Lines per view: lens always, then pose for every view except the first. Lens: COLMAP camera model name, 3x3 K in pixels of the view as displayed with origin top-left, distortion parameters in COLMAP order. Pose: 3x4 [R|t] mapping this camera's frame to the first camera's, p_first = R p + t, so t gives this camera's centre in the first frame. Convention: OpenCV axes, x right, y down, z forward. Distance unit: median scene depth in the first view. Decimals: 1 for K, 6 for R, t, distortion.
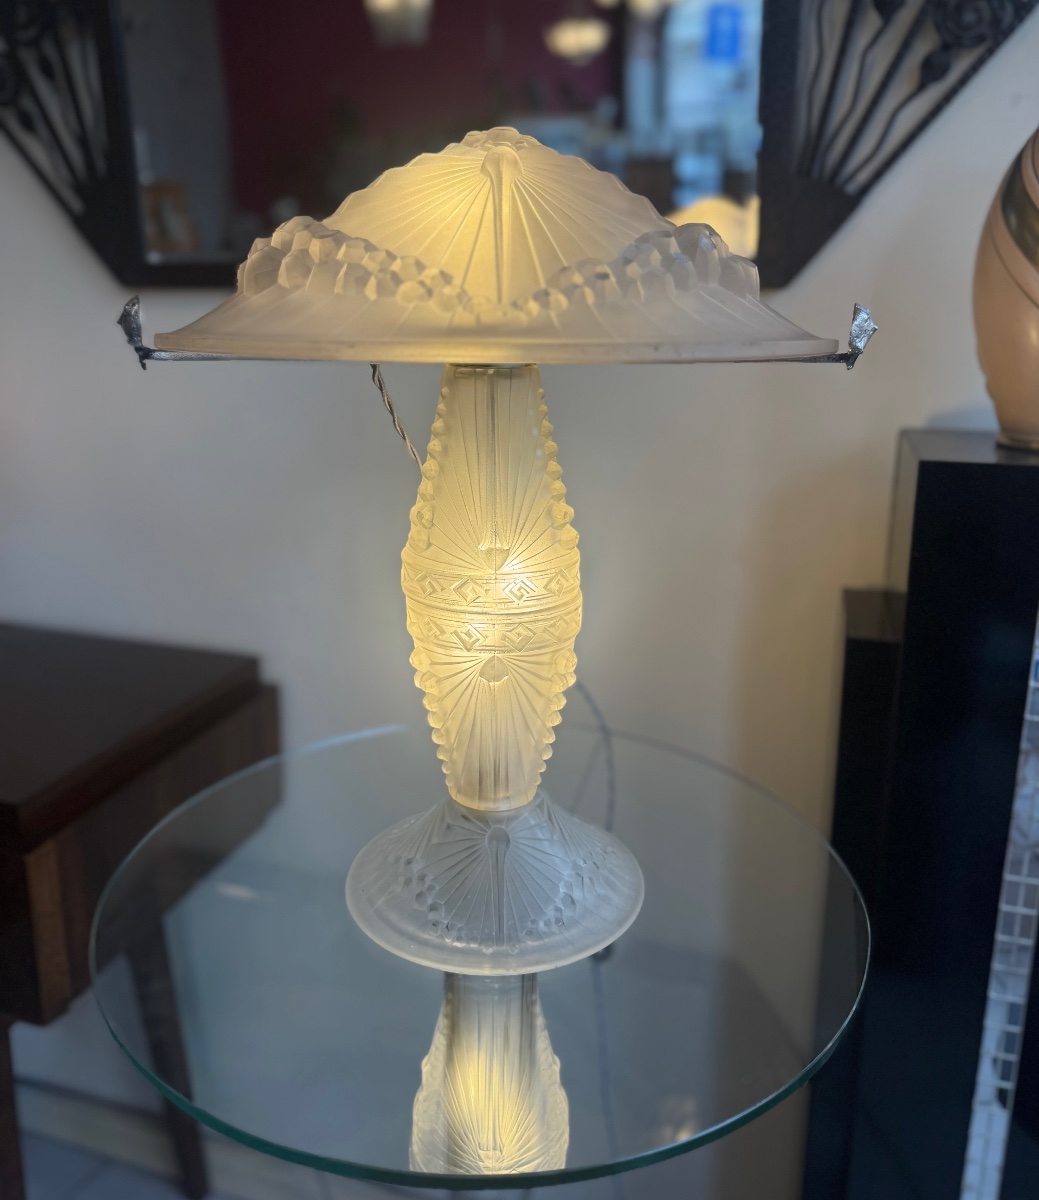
lens RADIAL K [[944.8, 0, 521.5], [0, 944.8, 532.3], [0, 0, 1]] dist [-0.002123, -0.008252]
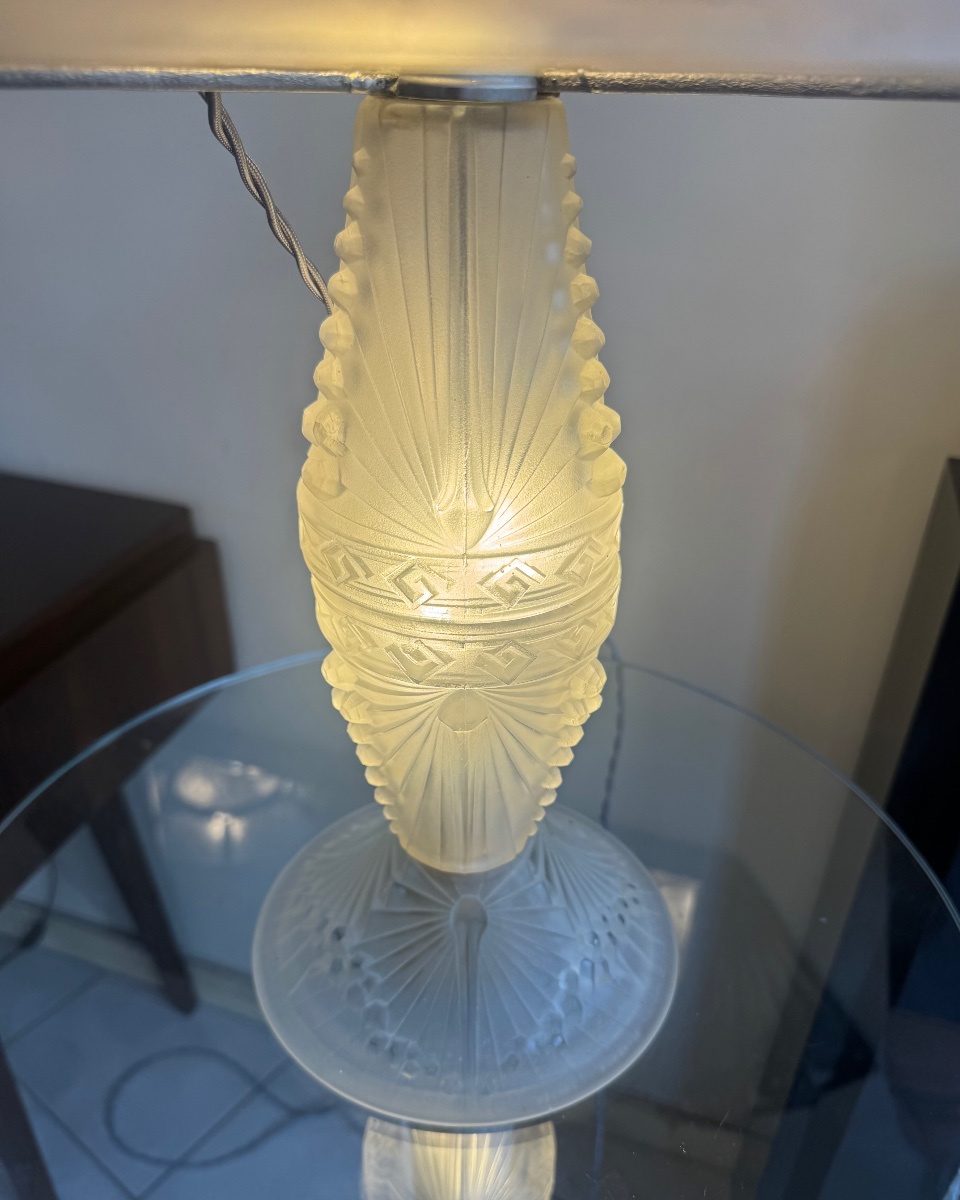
lens RADIAL K [[973.6, 0, 481.6], [0, 973.6, 690.8], [0, 0, 1]] dist [0.046355, -0.117508]
pose [[0.999457, 0.024138, -0.022426, -0.004640], [-0.014049, 0.927886, 0.372598, -0.081348], [0.029803, -0.372081, 0.927722, 0.435154]]
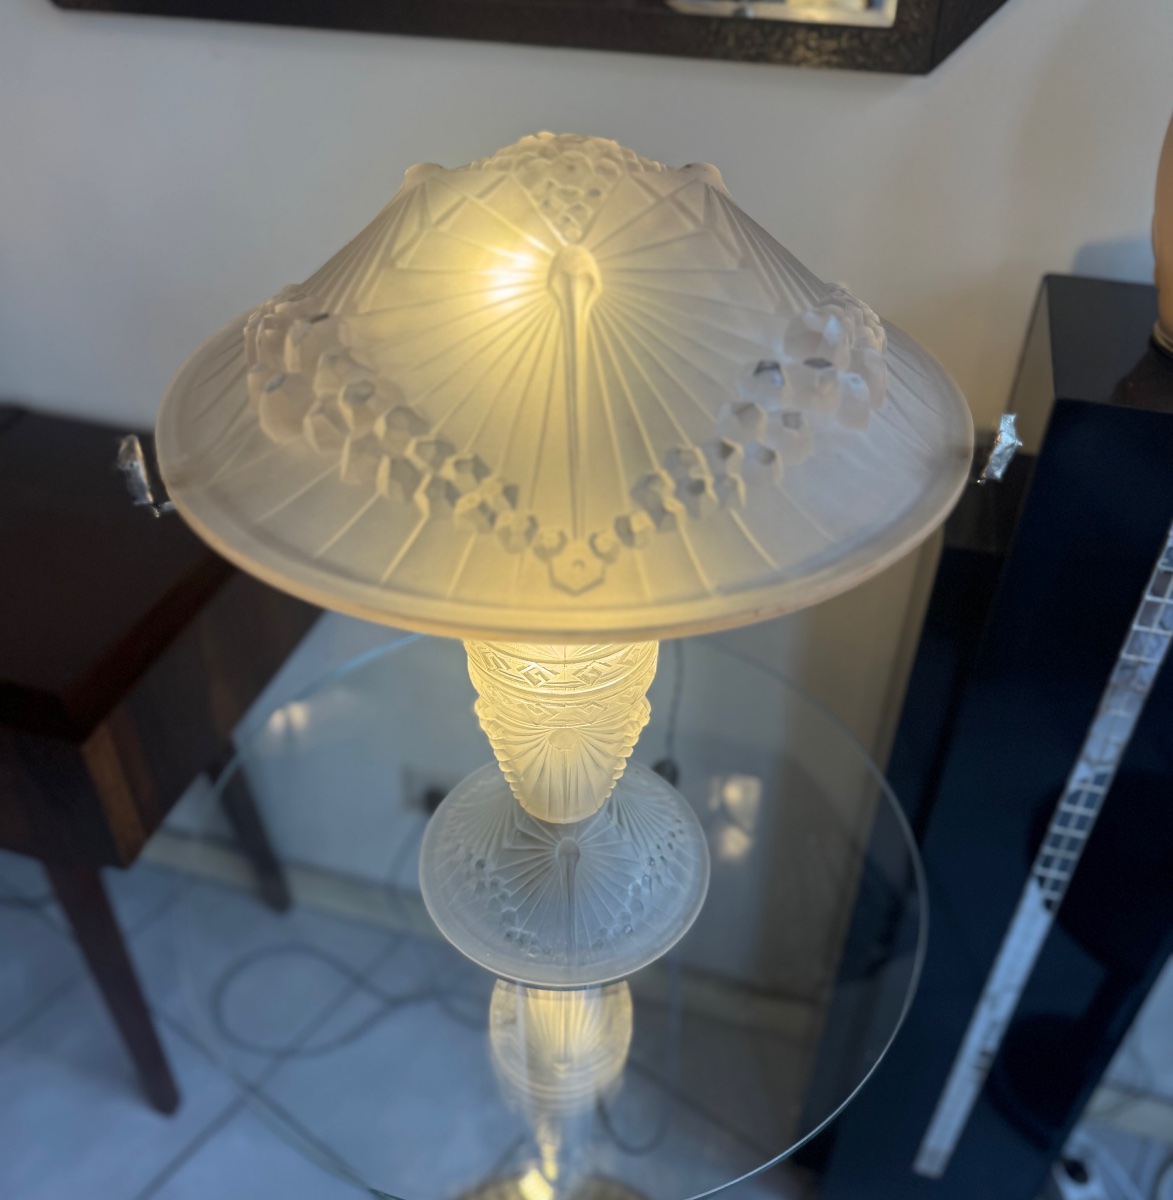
lens RADIAL K [[1066.2, 0, 586.5], [0, 1066.2, 600.0], [0, 0, 1]] dist [0.008615, 0.004447]
pose [[0.999954, -0.003217, 0.009021, -0.015132], [-0.000827, 0.909351, 0.416028, -0.409659], [-0.009541, -0.416017, 0.909307, 0.073185]]
